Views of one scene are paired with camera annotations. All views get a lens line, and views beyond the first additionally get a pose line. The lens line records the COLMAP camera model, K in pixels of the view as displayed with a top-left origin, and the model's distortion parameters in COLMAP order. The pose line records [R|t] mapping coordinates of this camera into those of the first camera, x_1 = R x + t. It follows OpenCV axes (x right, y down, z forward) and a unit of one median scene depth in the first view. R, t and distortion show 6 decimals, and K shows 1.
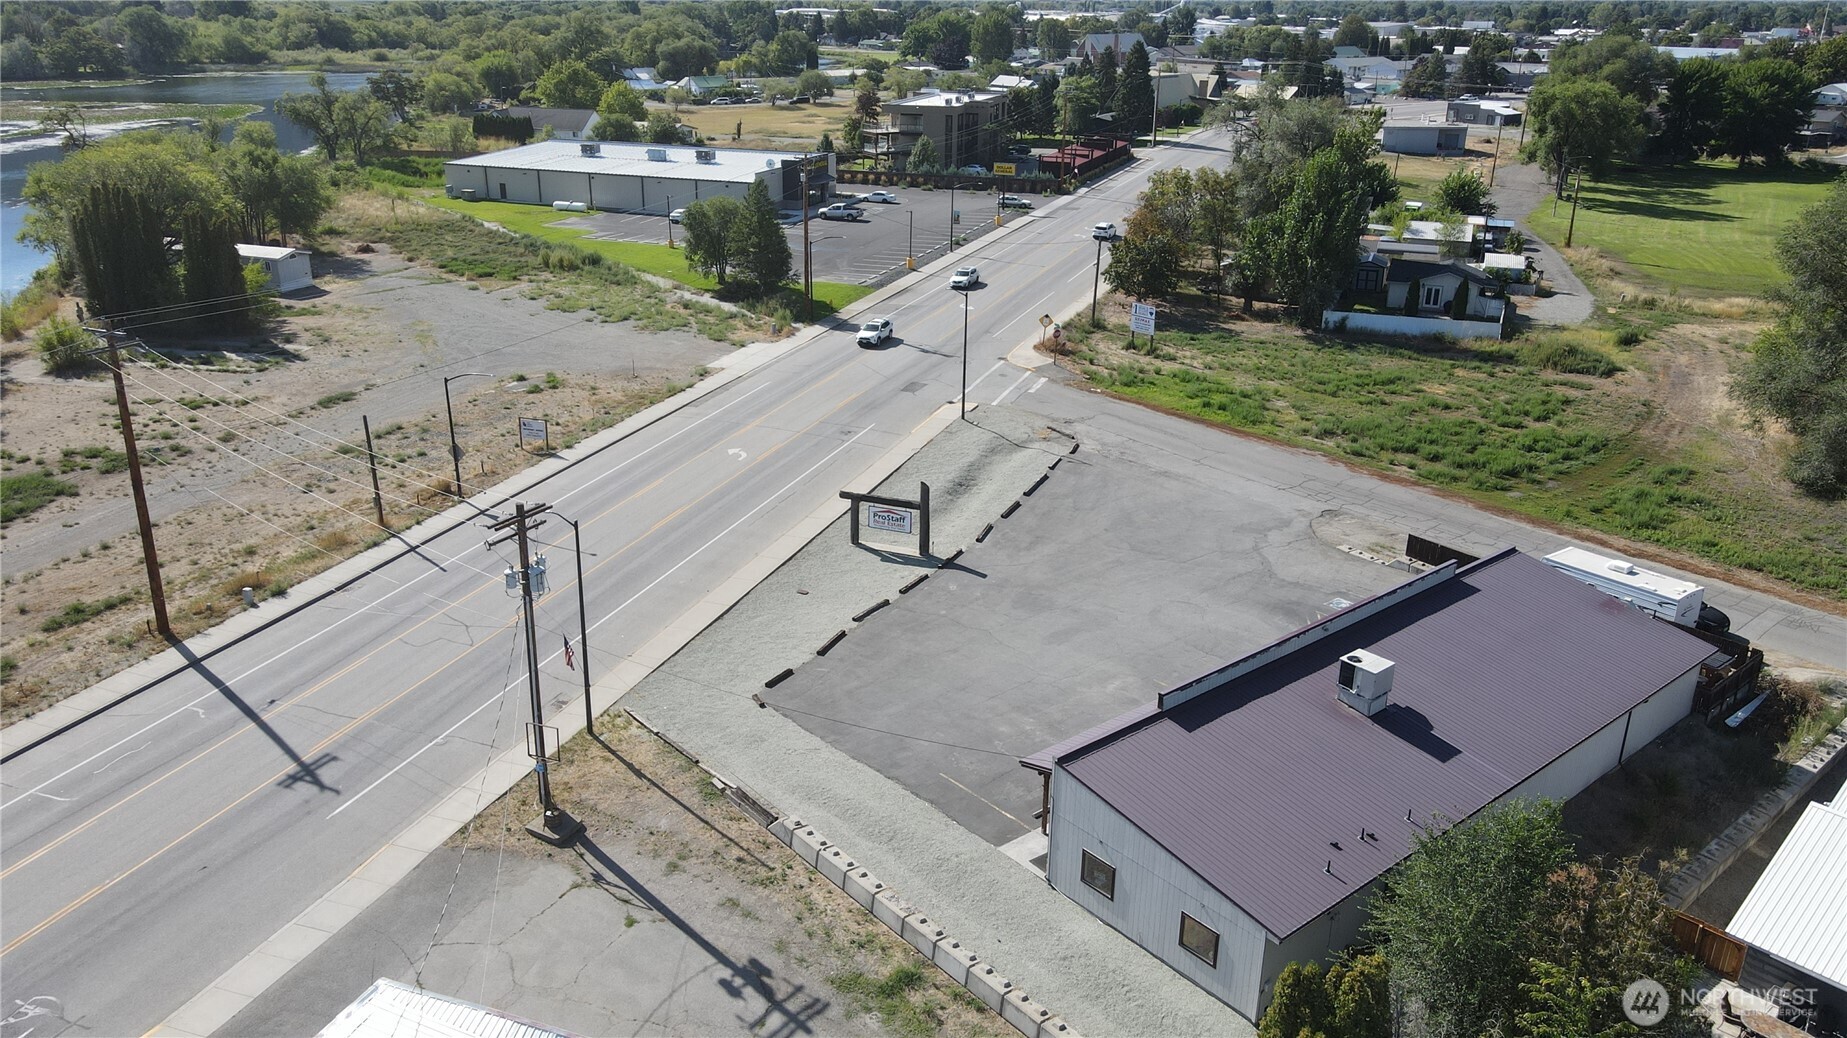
lens RADIAL K [[1365.2, 0, 923.5], [0, 1365.2, 519.0], [0, 0, 1]] dist [0.005328, 0.011657]
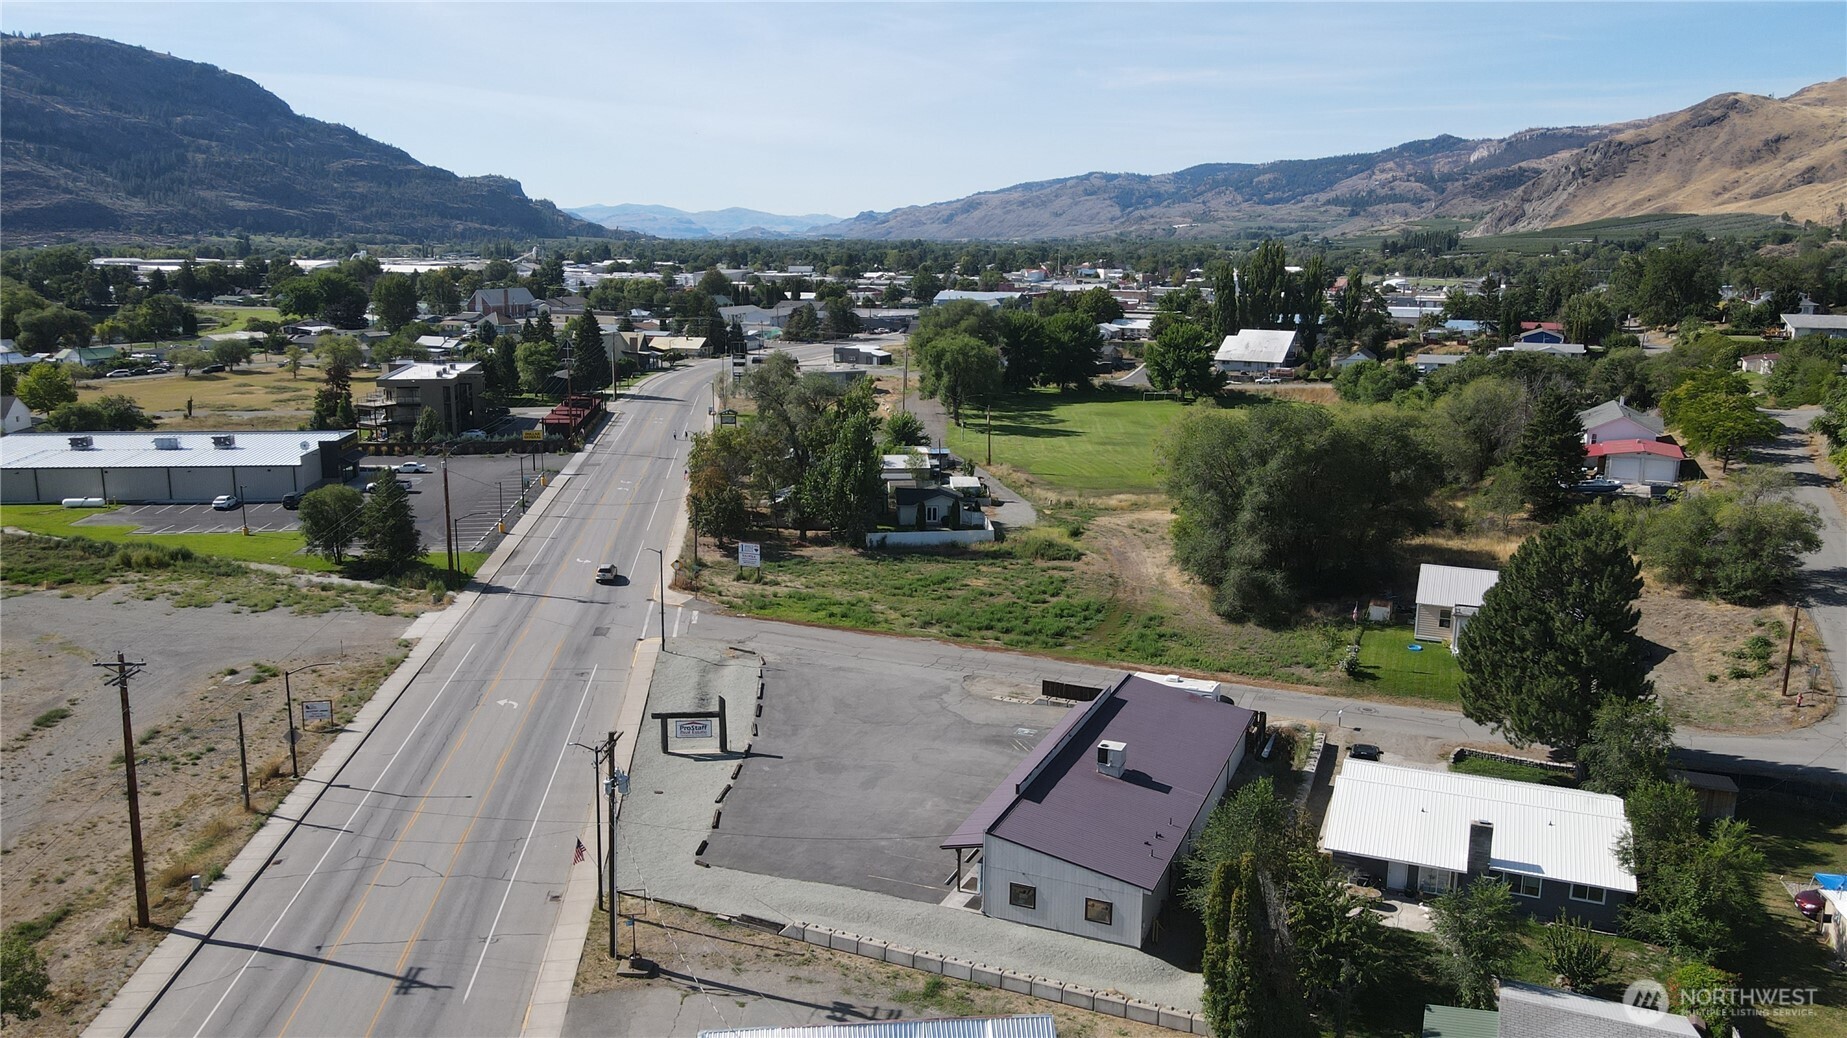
lens RADIAL K [[1365.2, 0, 923.5], [0, 1365.2, 519.0], [0, 0, 1]] dist [0.005328, 0.011657]
pose [[0.891299, -0.095536, 0.443237, -0.257809], [0.165008, 0.978864, -0.120825, -0.001449], [-0.422326, 0.180829, 0.888224, -0.190120]]
